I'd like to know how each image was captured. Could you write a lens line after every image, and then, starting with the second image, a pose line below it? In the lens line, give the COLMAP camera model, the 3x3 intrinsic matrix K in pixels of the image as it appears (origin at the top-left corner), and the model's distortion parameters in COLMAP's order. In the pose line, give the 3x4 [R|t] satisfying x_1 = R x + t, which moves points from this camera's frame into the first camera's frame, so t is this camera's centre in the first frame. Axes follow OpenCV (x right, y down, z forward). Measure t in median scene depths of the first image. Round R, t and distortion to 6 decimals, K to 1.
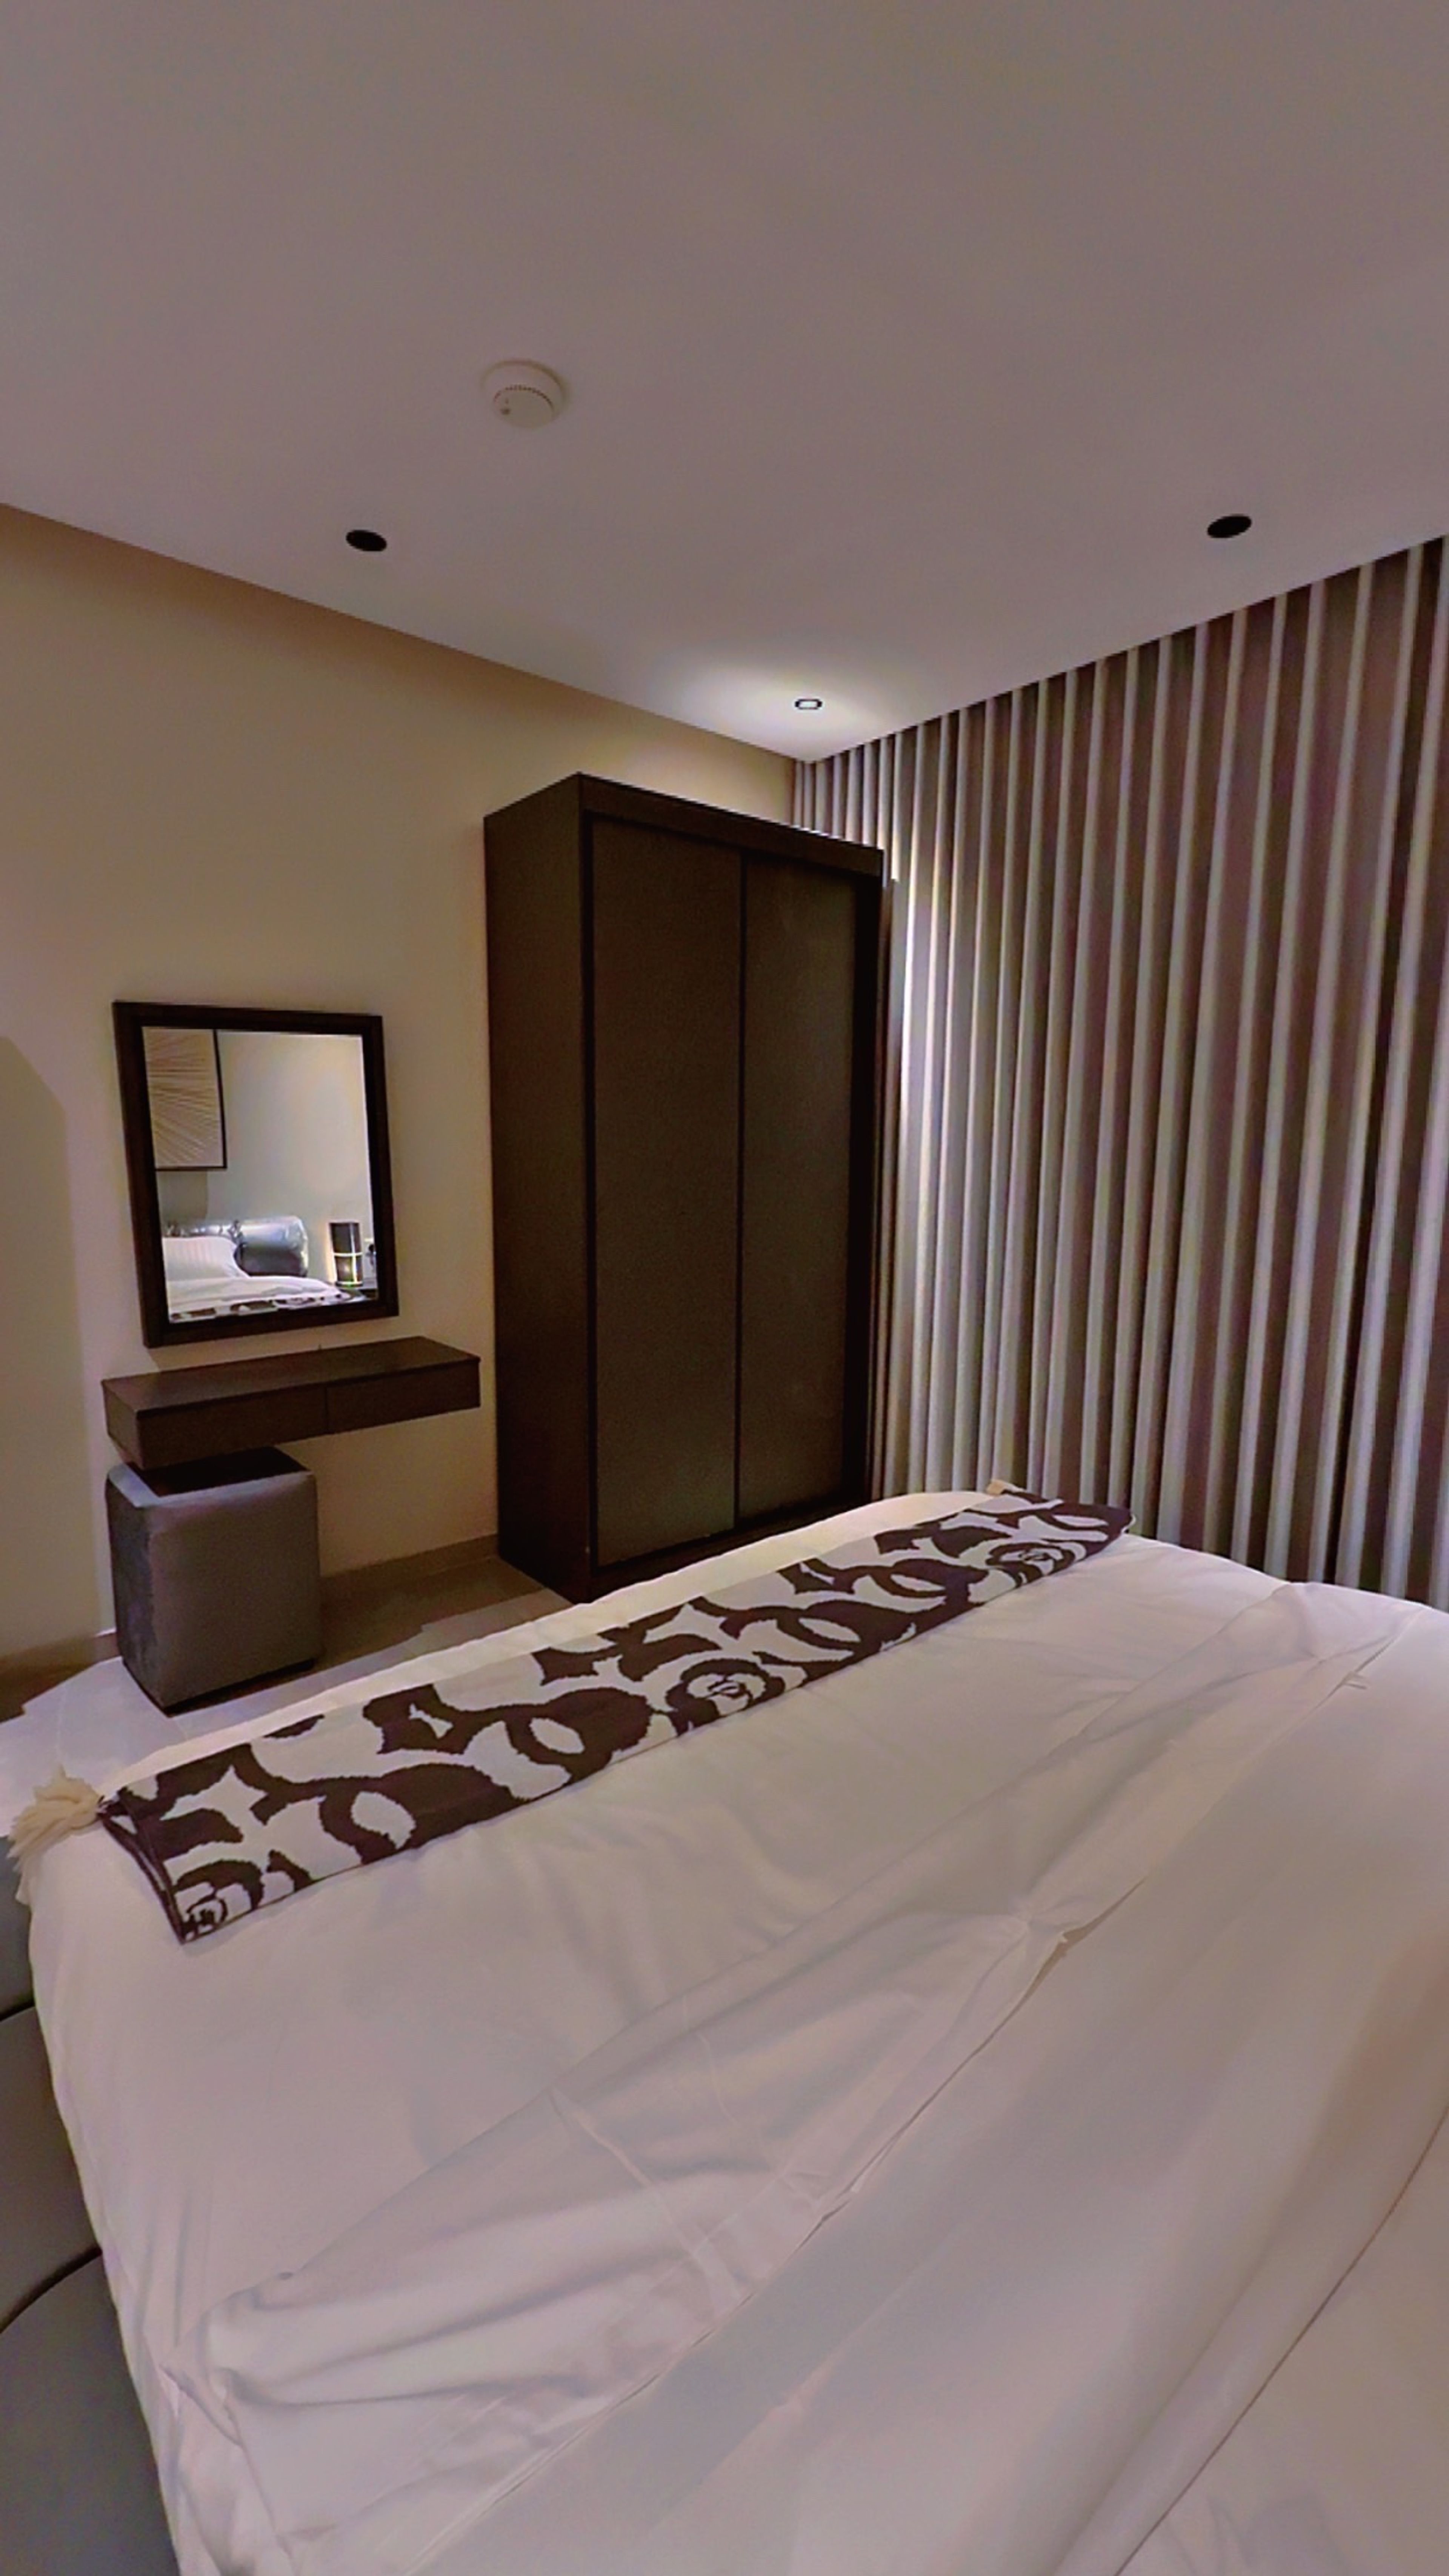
lens RADIAL K [[1078.5, 0, 724.5], [0, 1078.5, 1288.0], [0, 0, 1]] dist [-0.001570, -0.000066]
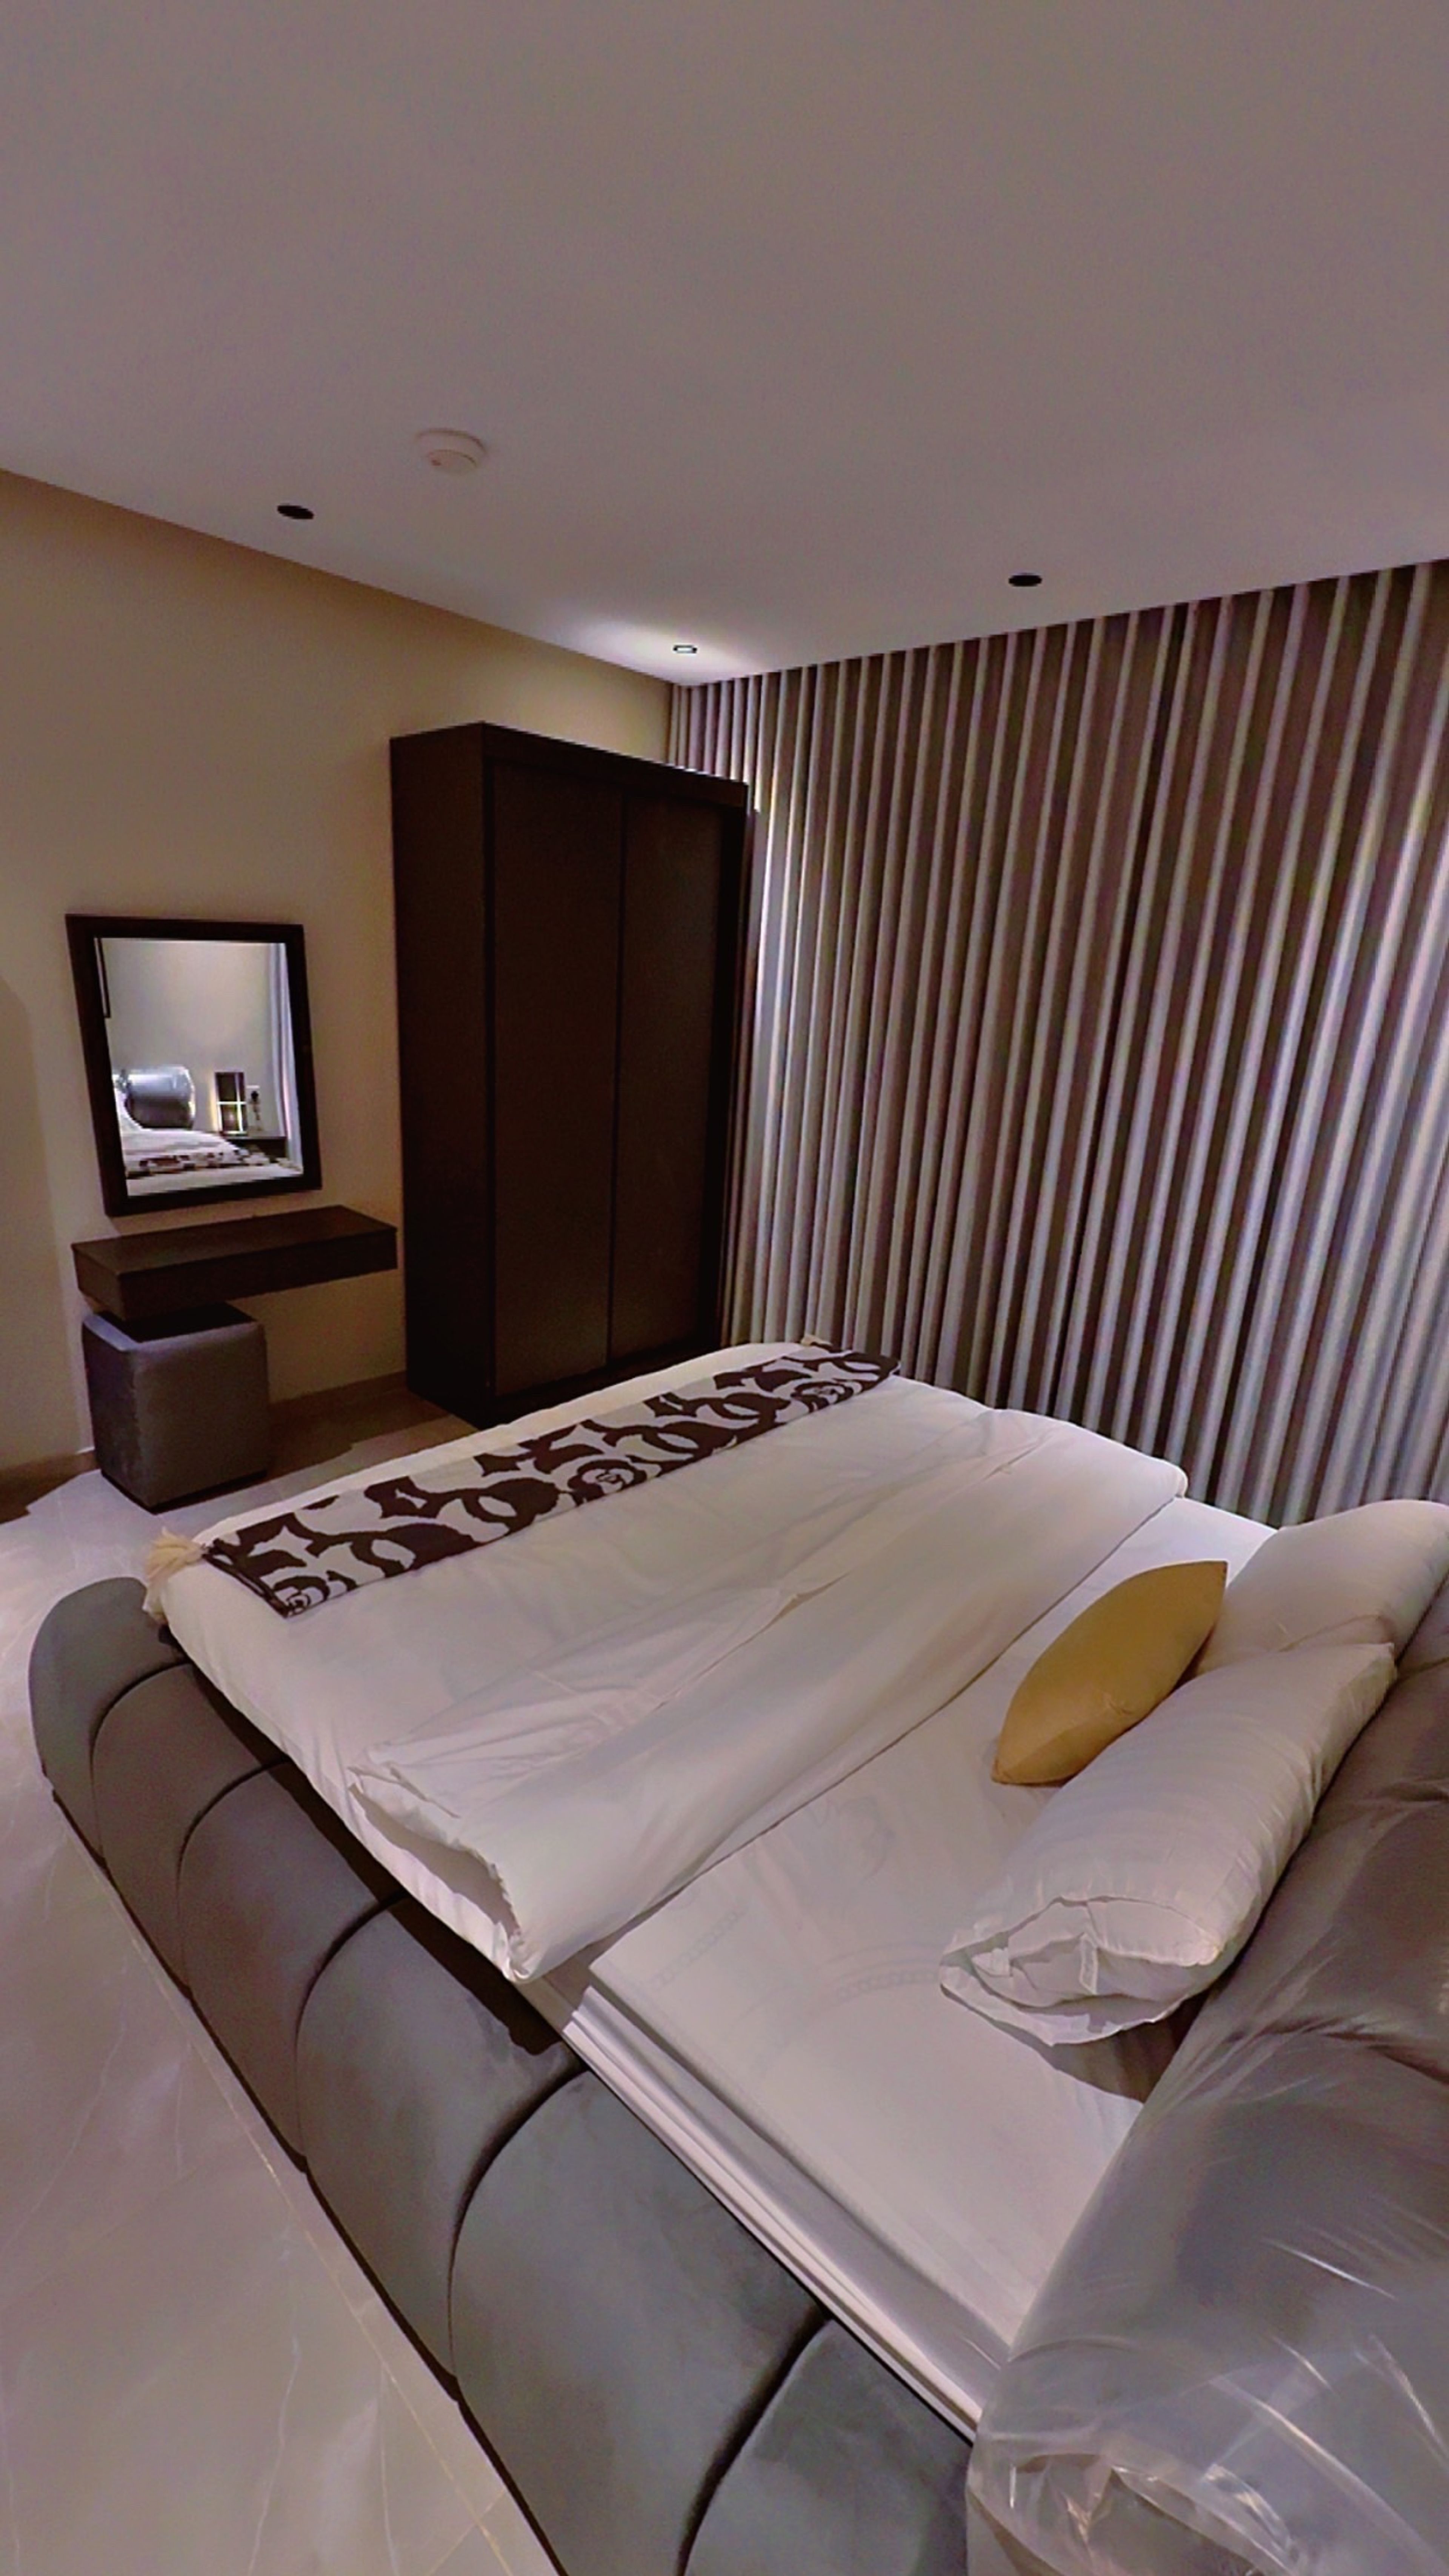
lens RADIAL K [[1078.5, 0, 724.5], [0, 1078.5, 1288.0], [0, 0, 1]] dist [-0.001570, -0.000066]
pose [[0.992279, 0.012482, 0.123398, -0.020486], [-0.031242, 0.987996, 0.151290, -0.098060], [-0.120028, -0.153977, 0.980757, -0.362441]]
